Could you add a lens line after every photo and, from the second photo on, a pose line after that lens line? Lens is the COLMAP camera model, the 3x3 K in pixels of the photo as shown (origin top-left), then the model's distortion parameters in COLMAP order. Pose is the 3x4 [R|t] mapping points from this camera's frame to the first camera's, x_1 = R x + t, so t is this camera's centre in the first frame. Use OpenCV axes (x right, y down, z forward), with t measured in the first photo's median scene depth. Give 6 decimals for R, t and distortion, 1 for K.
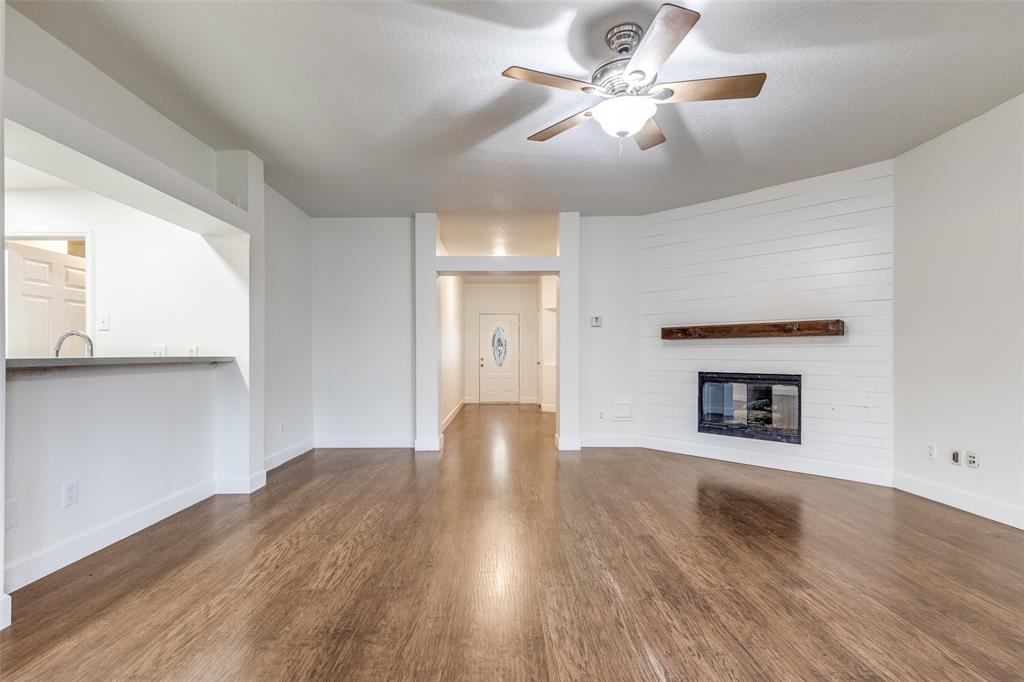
lens RADIAL K [[446.5, 0, 513.0], [0, 446.5, 363.0], [0, 0, 1]] dist [0.001384, 0.000144]
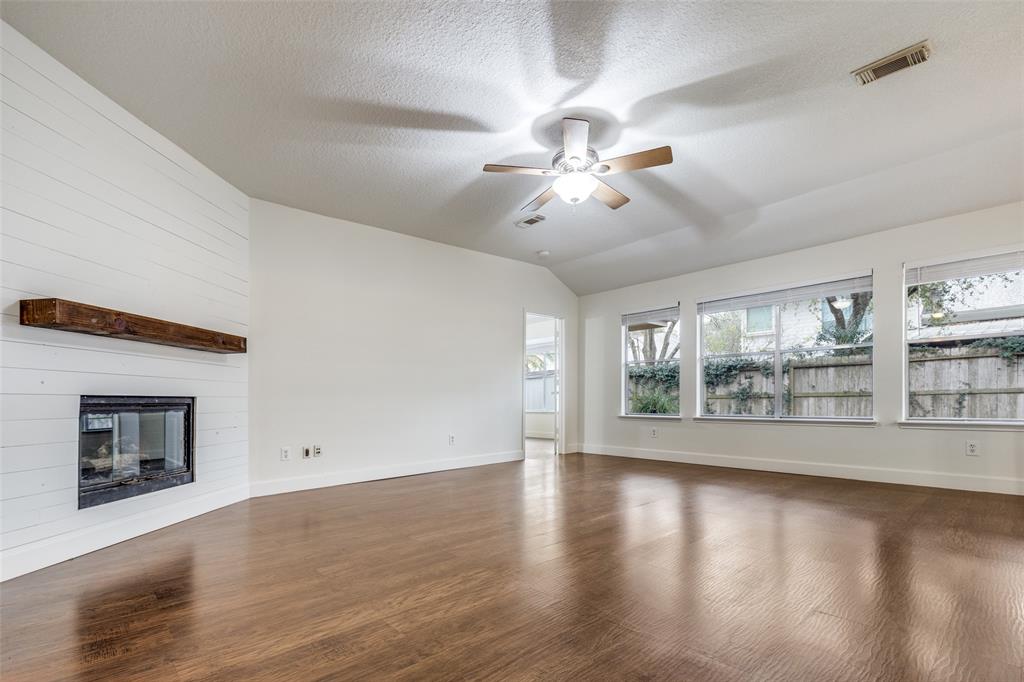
lens RADIAL K [[455.3, 0, 511.7], [0, 455.3, 392.5], [0, 0, 1]] dist [-0.000108, -0.000048]
pose [[-0.620175, 0.010299, 0.784396, -0.368210], [0.021540, 0.999760, 0.003904, 0.027840], [-0.784168, 0.019316, -0.620248, 1.049608]]
